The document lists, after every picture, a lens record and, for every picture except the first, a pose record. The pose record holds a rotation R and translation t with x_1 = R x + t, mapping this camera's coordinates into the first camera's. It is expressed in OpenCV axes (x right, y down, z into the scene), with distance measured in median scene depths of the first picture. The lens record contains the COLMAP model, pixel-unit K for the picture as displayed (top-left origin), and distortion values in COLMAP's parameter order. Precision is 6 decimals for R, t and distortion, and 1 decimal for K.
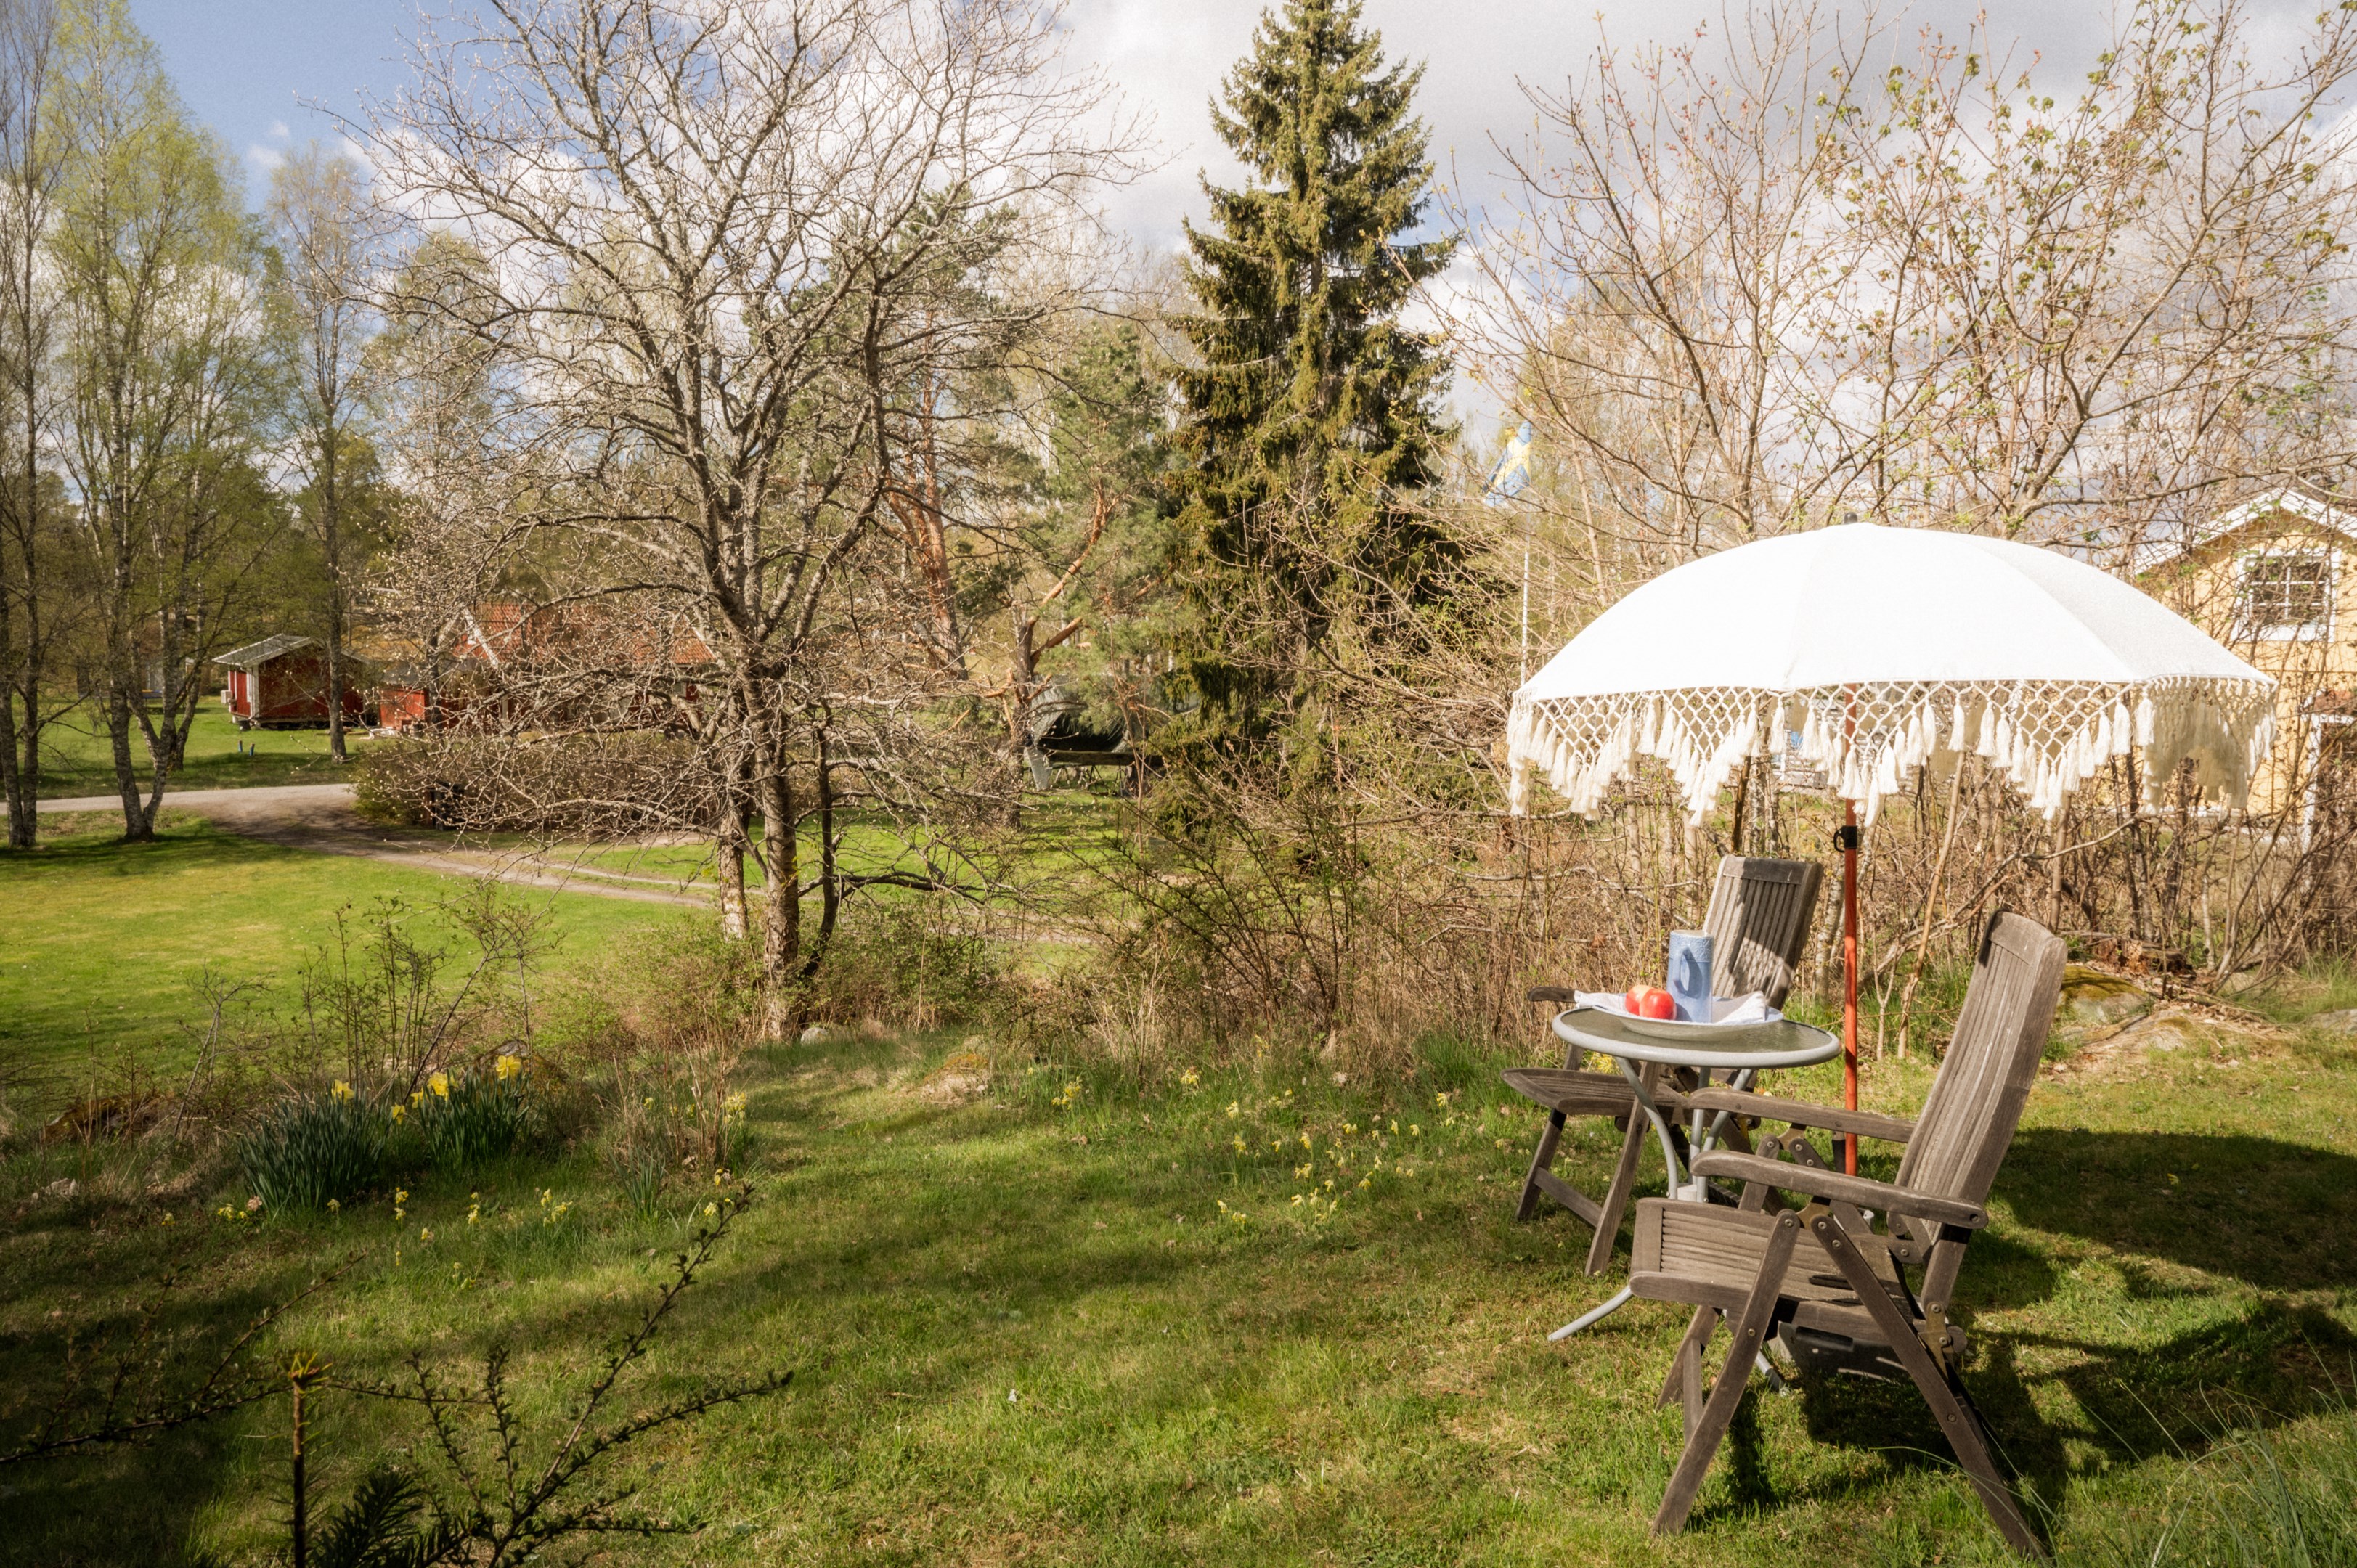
lens RADIAL K [[1595.3, 0, 1175.9], [0, 1595.3, 782.7], [0, 0, 1]] dist [-0.004471, 0.002986]
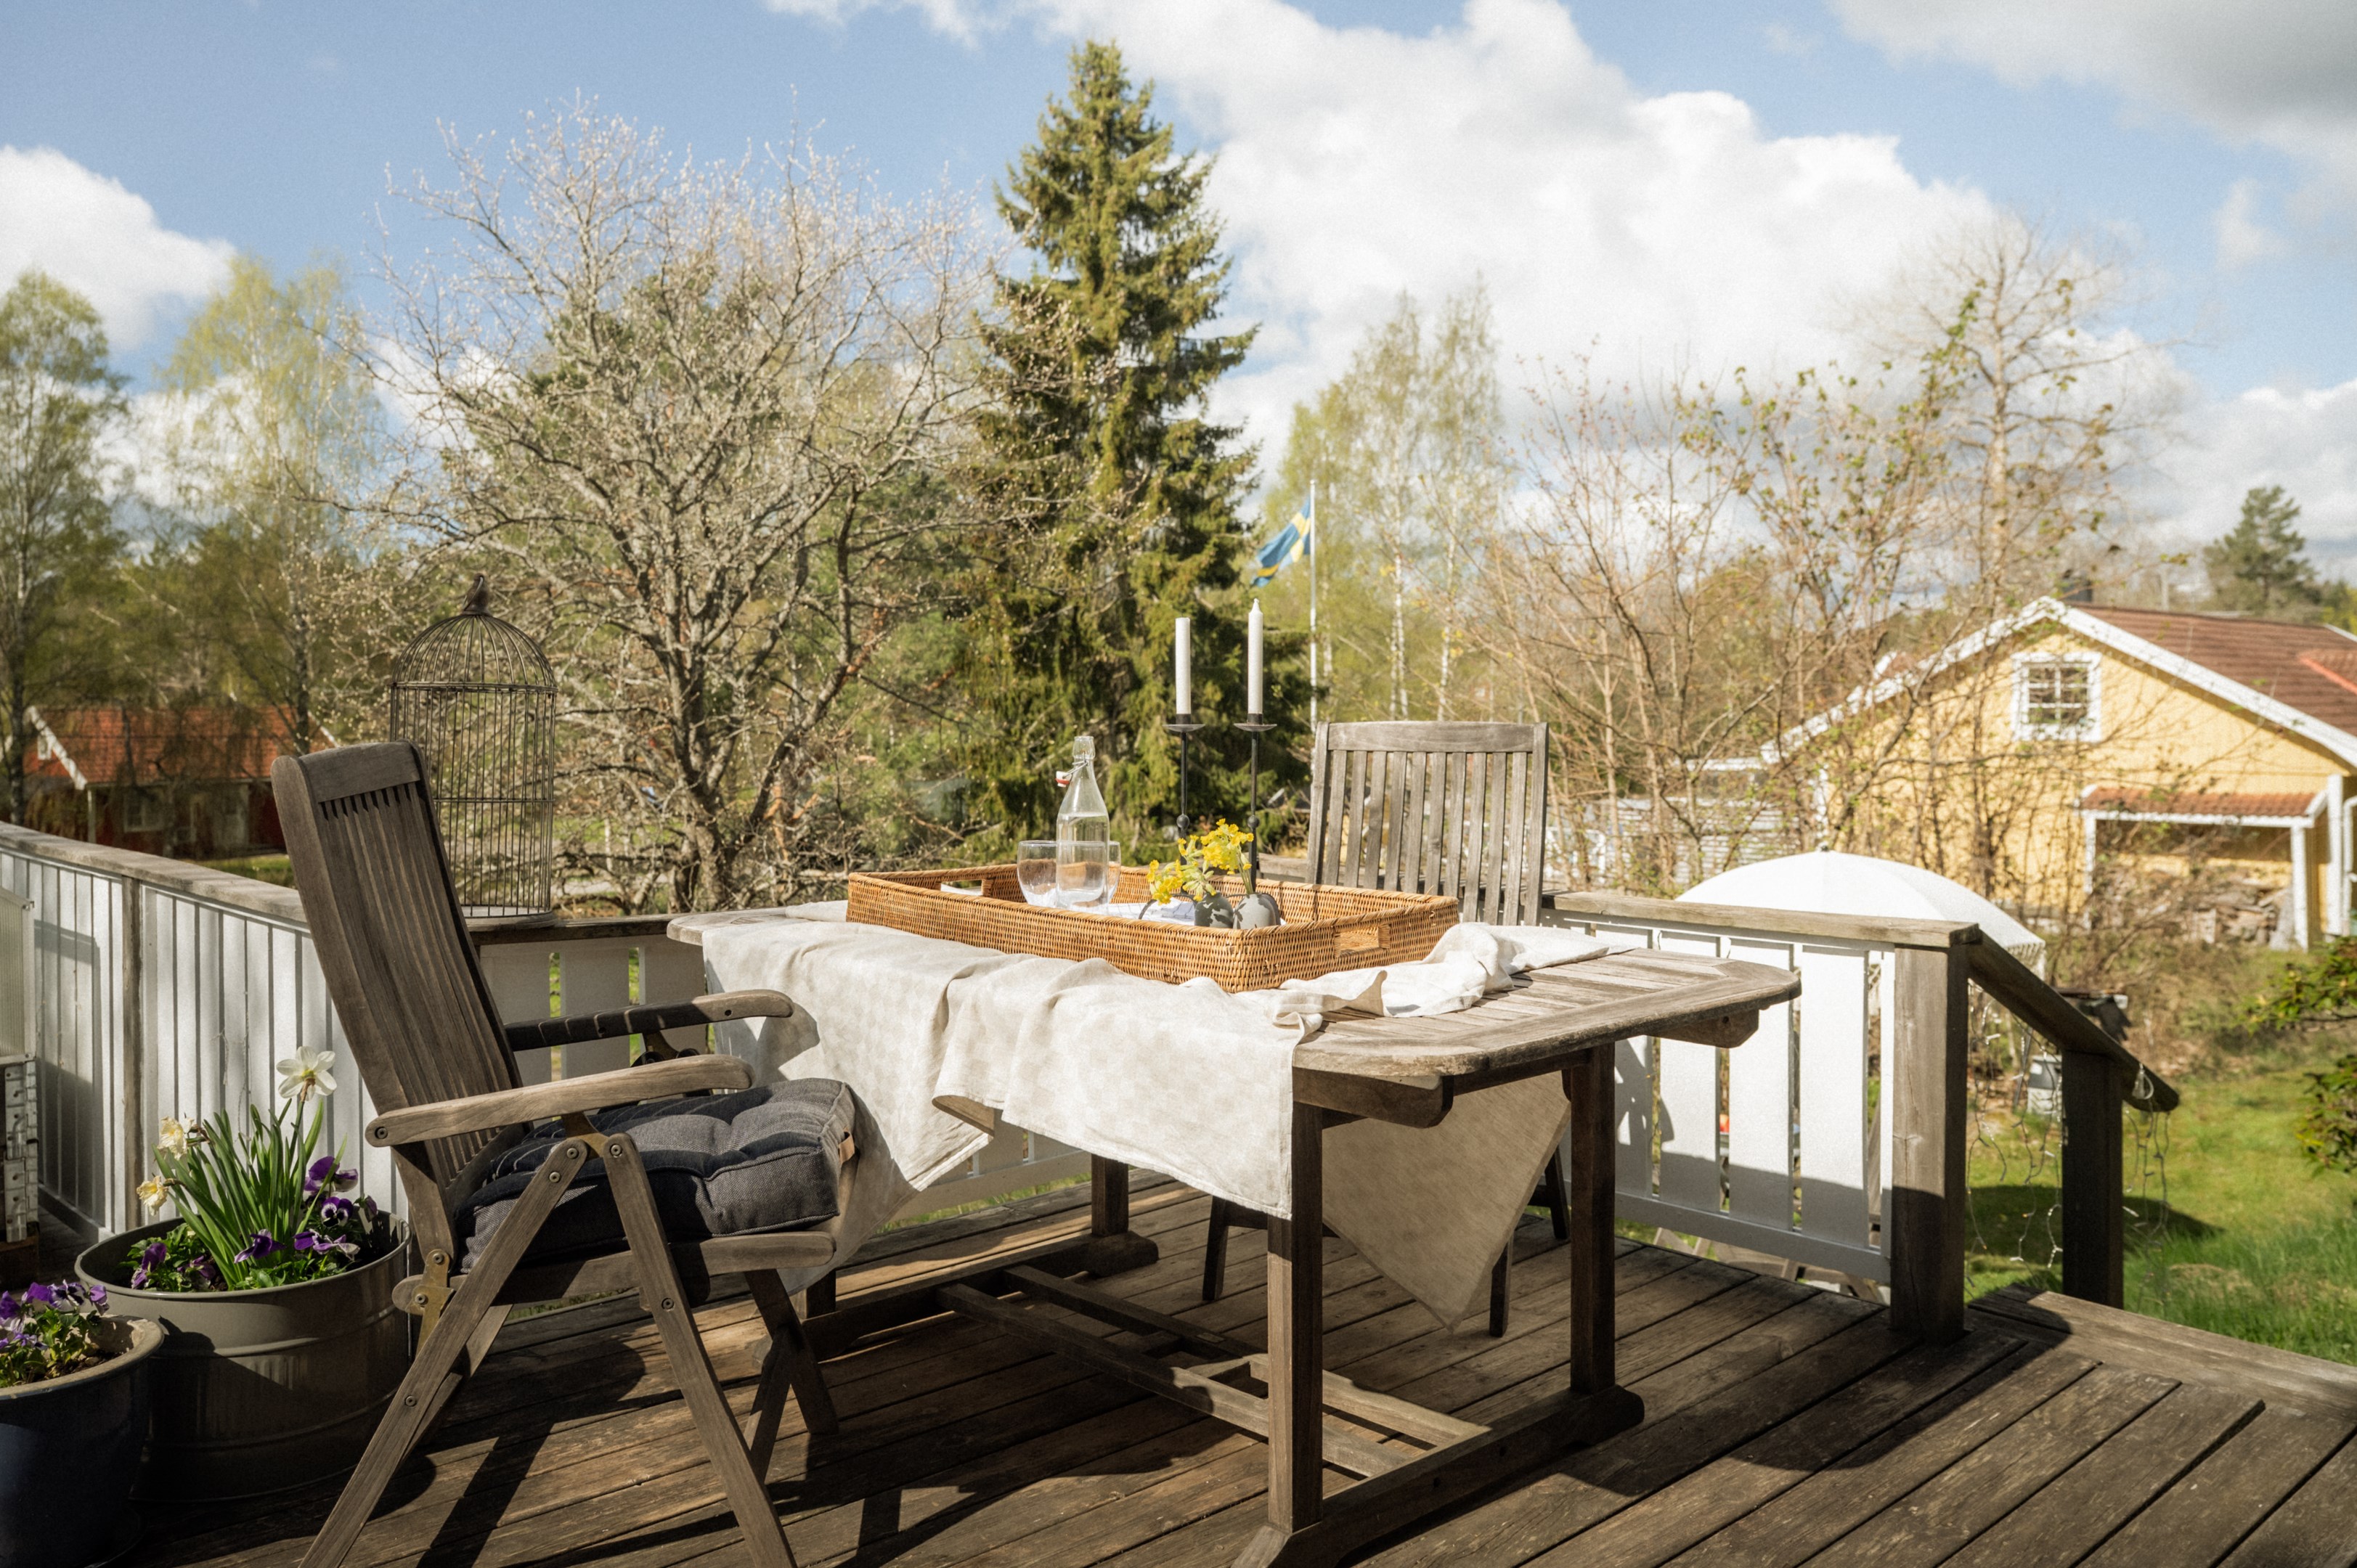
lens RADIAL K [[1877.7, 0, 1180.5], [0, 1877.7, 774.9], [0, 0, 1]] dist [-0.015874, -0.004932]
pose [[0.986019, -0.027460, 0.164354, -0.062963], [0.036545, 0.997951, -0.052513, -0.016327], [-0.162575, 0.057785, 0.985003, -0.096081]]
